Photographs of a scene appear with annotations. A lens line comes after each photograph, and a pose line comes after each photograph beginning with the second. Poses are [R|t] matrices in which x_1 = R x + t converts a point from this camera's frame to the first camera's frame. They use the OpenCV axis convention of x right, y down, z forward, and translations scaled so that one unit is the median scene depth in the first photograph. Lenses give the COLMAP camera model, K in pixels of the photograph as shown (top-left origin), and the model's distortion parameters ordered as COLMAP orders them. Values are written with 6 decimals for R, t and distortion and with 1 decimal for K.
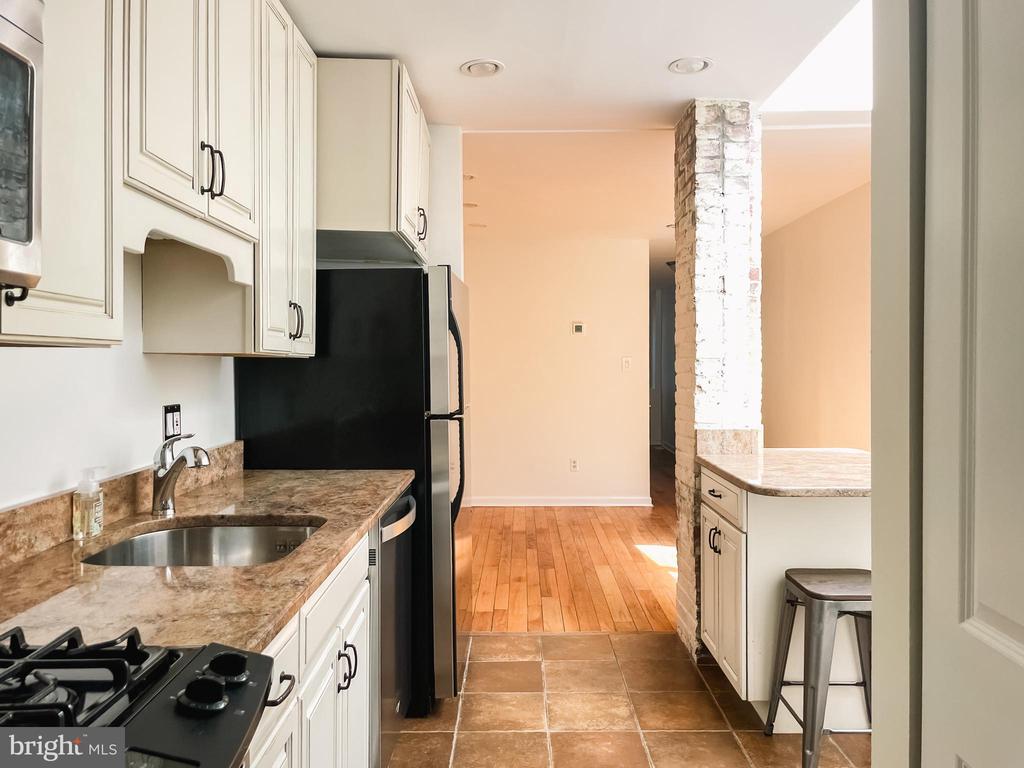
lens RADIAL K [[859.8, 0, 512.0], [0, 859.8, 384.0], [0, 0, 1]] dist [0.095937, -0.148192]
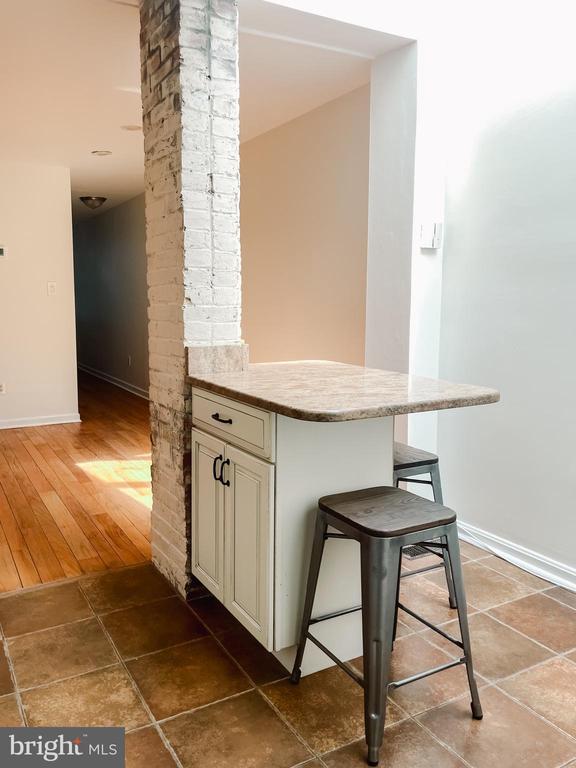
lens RADIAL K [[644.8, 0, 287.8], [0, 644.8, 357.7], [0, 0, 1]] dist [0.095937, -0.148192]
pose [[0.867675, -0.042153, 0.495342, -0.027028], [0.009434, 0.997615, 0.068371, 0.019147], [-0.497043, -0.054650, 0.866003, 0.368208]]
